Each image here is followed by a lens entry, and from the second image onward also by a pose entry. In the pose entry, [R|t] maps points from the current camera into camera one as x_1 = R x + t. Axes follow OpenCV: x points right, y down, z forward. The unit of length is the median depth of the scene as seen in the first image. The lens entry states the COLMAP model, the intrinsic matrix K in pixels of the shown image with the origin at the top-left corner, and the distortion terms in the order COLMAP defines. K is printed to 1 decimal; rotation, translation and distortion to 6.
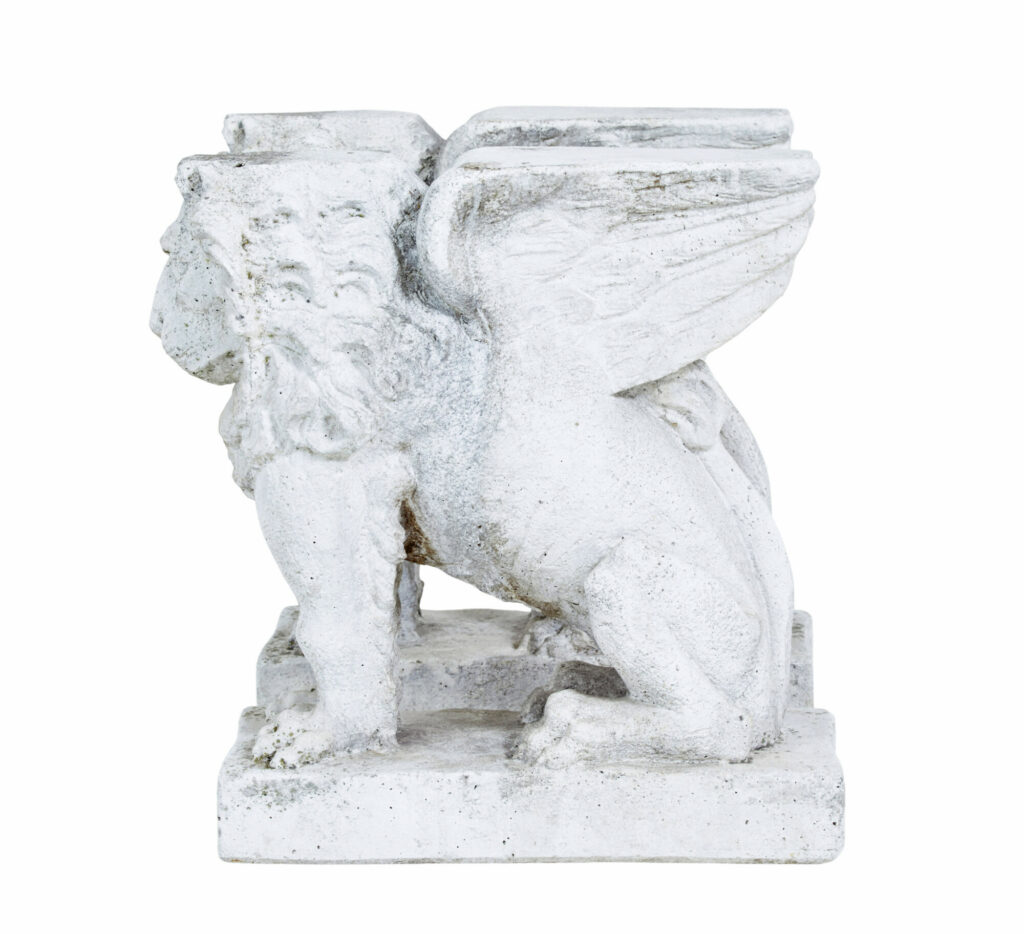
lens RADIAL K [[3821.5, 0, 516.3], [0, 3821.5, 460.7], [0, 0, 1]] dist [0.055753, 0.000000]
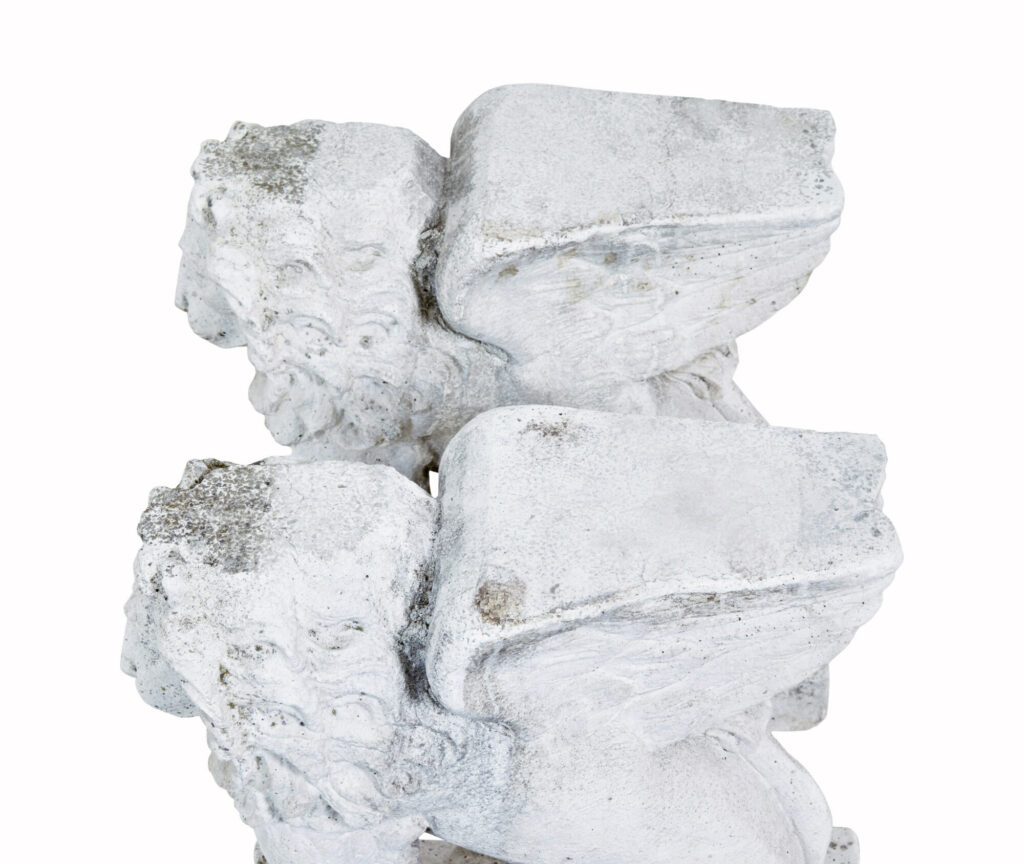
lens RADIAL K [[2536.7, 0, 517.2], [0, 2536.7, 456.5], [0, 0, 1]] dist [0.050579, 0.000000]
pose [[0.999766, -0.016659, 0.013811, -0.012777], [0.006346, 0.835874, 0.548884, -0.402755], [-0.020688, -0.548668, 0.835784, 0.549336]]
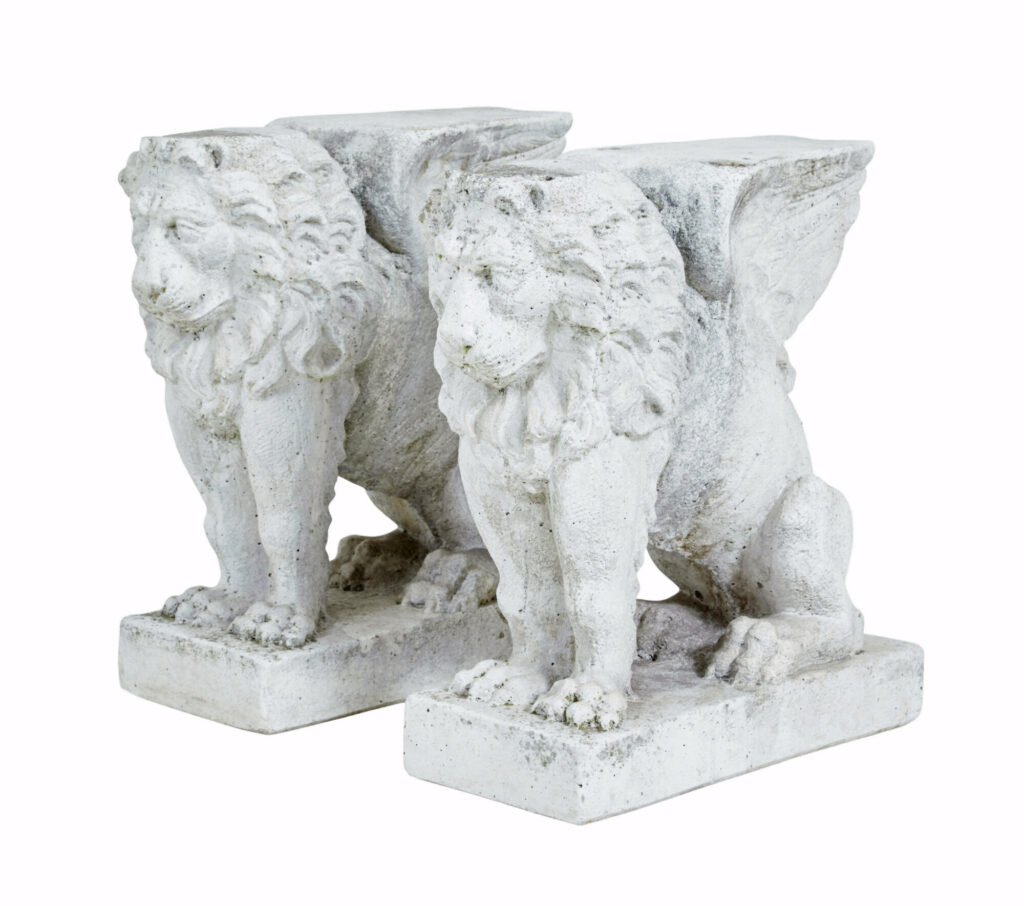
lens RADIAL K [[3415.9, 0, 511.4], [0, 3415.9, 454.6], [0, 0, 1]] dist [0.058128, 0.000000]
pose [[0.667203, -0.127737, 0.733842, -0.794281], [0.114537, 0.991063, 0.068374, -0.067591], [-0.736017, 0.038433, 0.675871, 0.365787]]
